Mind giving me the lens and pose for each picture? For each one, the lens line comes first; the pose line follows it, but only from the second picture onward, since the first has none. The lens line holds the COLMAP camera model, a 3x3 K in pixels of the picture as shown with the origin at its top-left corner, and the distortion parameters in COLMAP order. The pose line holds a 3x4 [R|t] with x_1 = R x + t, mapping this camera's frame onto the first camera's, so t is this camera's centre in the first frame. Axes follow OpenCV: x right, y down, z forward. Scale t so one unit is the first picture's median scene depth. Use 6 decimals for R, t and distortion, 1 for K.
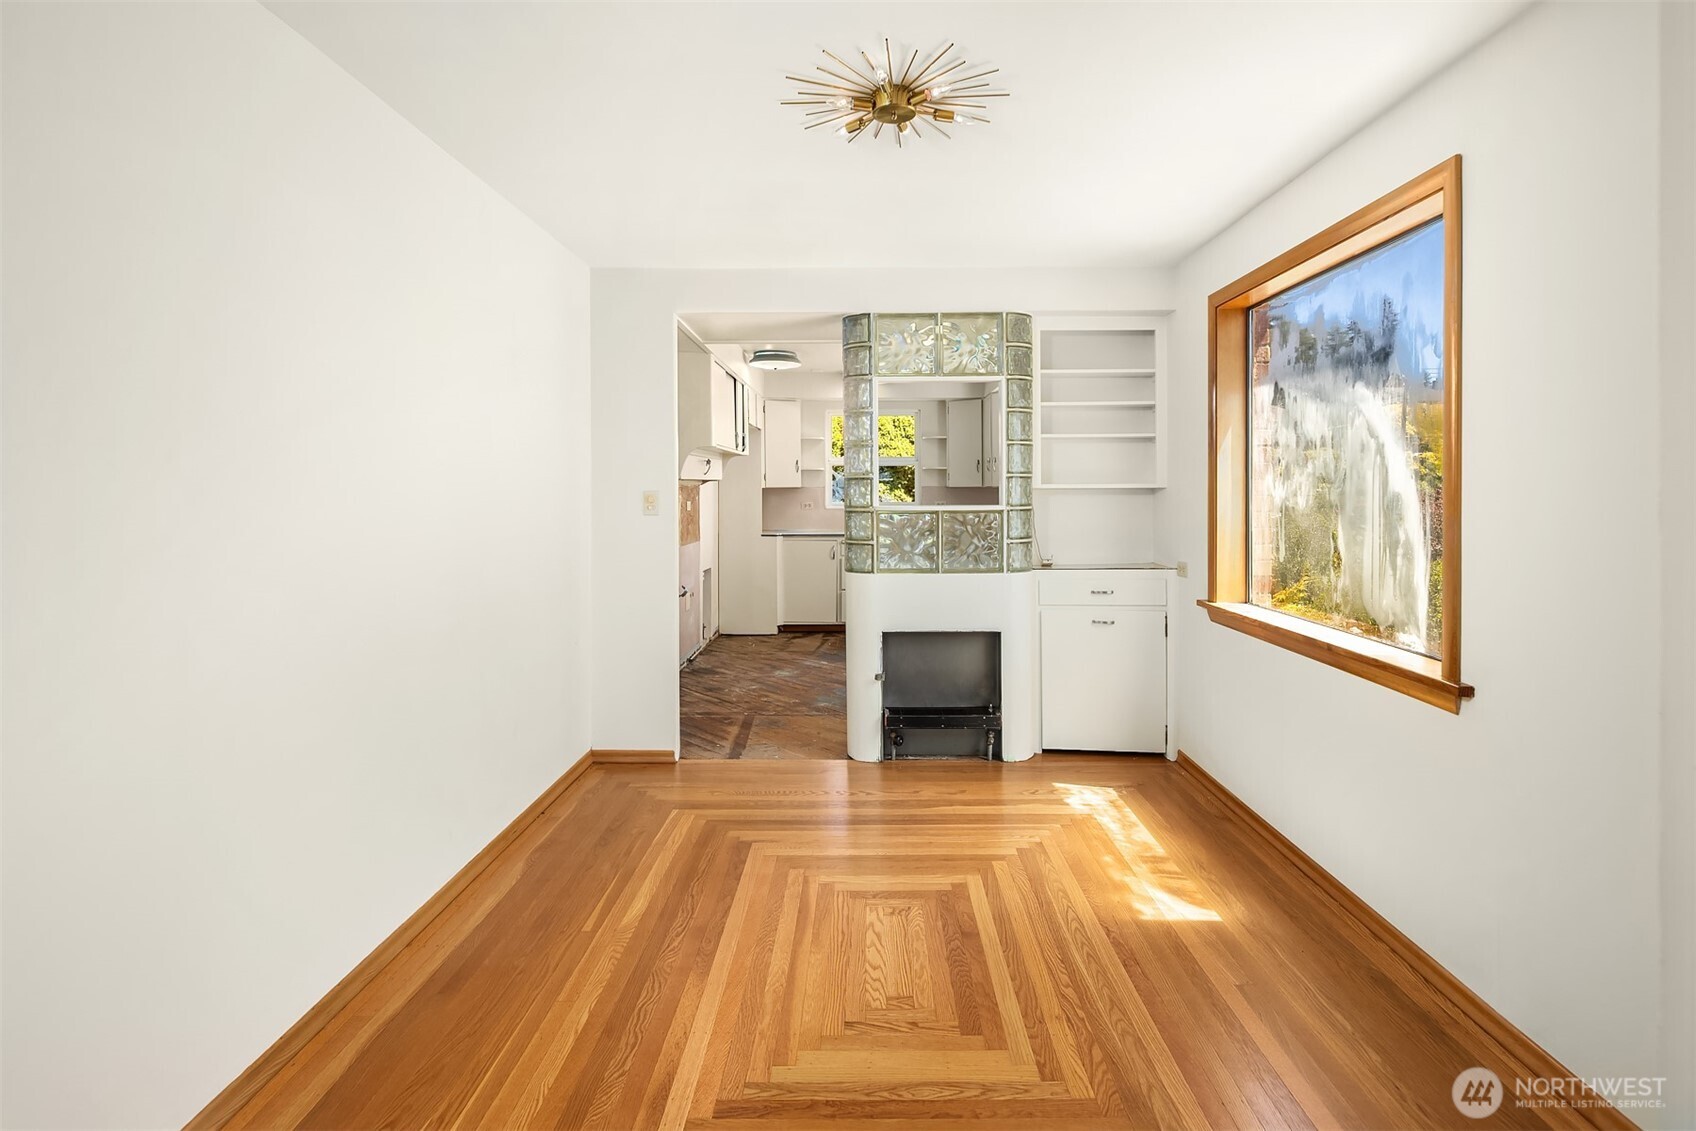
lens RADIAL K [[821.7, 0, 856.5], [0, 821.7, 501.0], [0, 0, 1]] dist [0.000589, -0.001995]
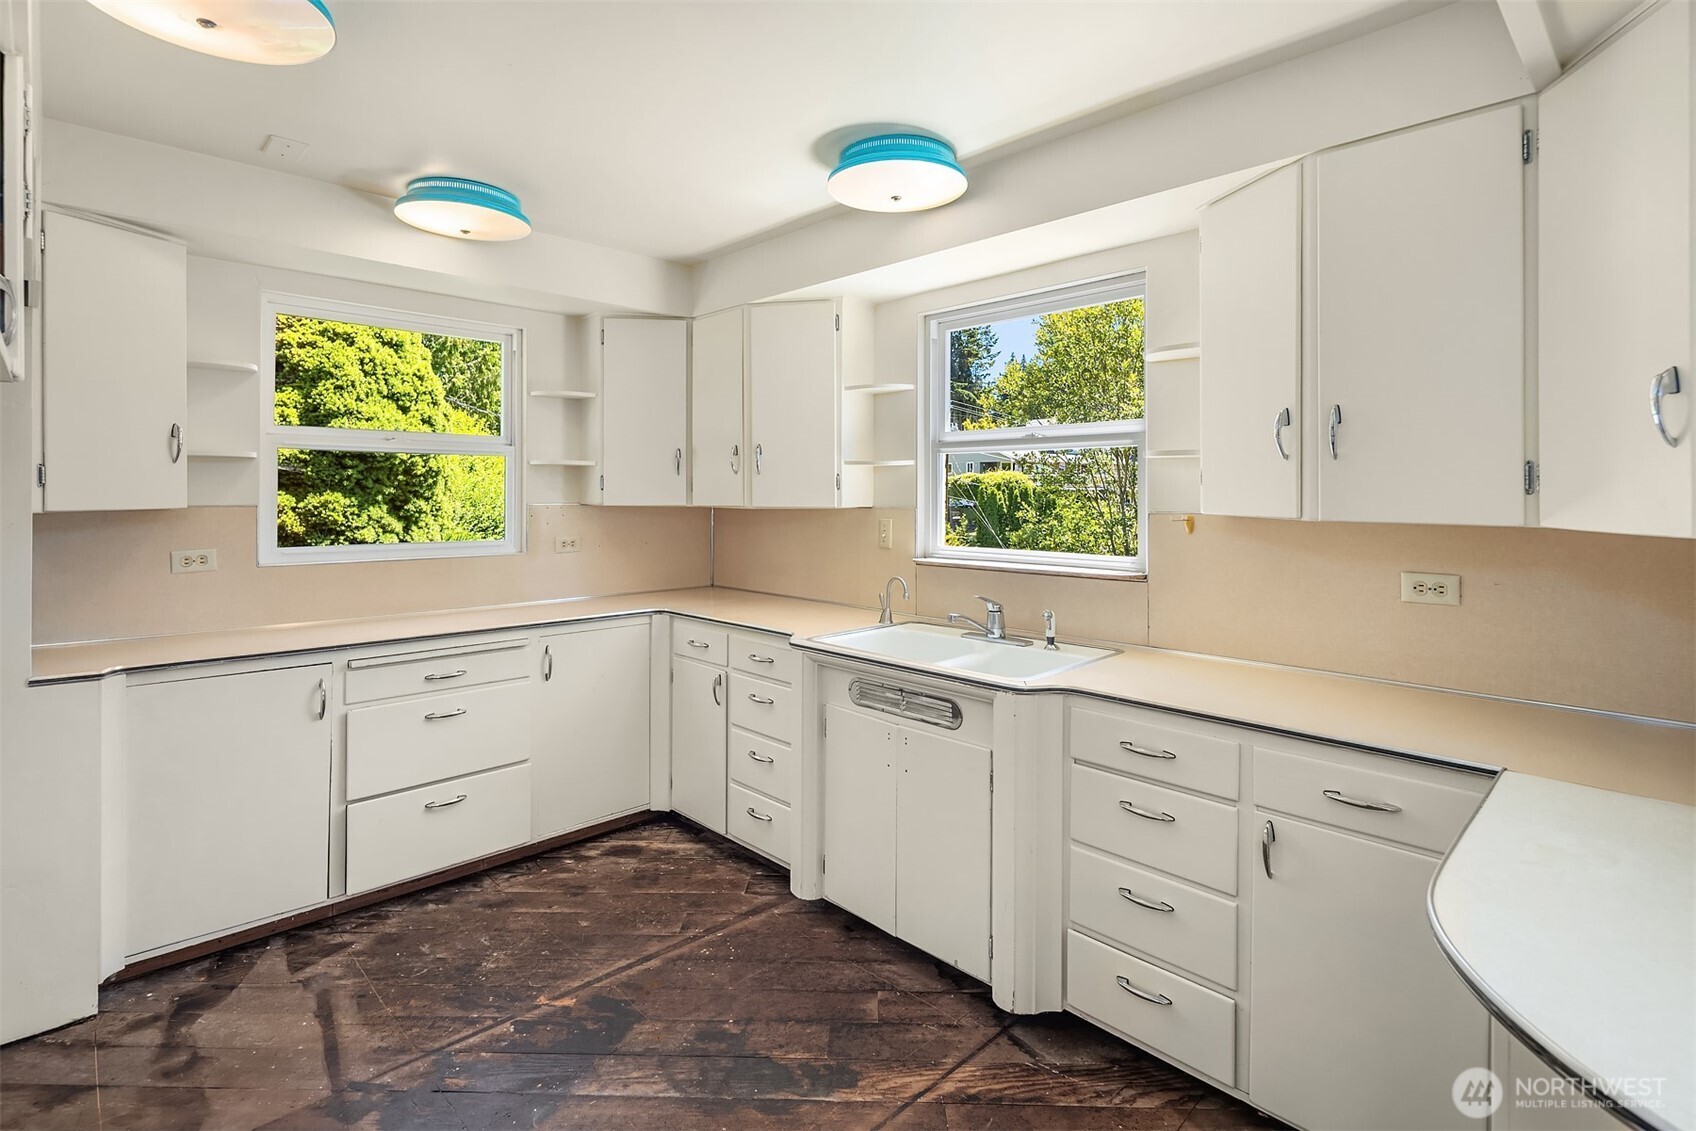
lens RADIAL K [[821.7, 0, 857.8], [0, 821.7, 495.4], [0, 0, 1]] dist [0.000589, -0.001995]
pose [[0.705236, 0.004079, 0.708961, -0.109719], [0.004067, 0.999944, -0.009799, -0.017594], [-0.708961, 0.009794, 0.705179, 0.579145]]
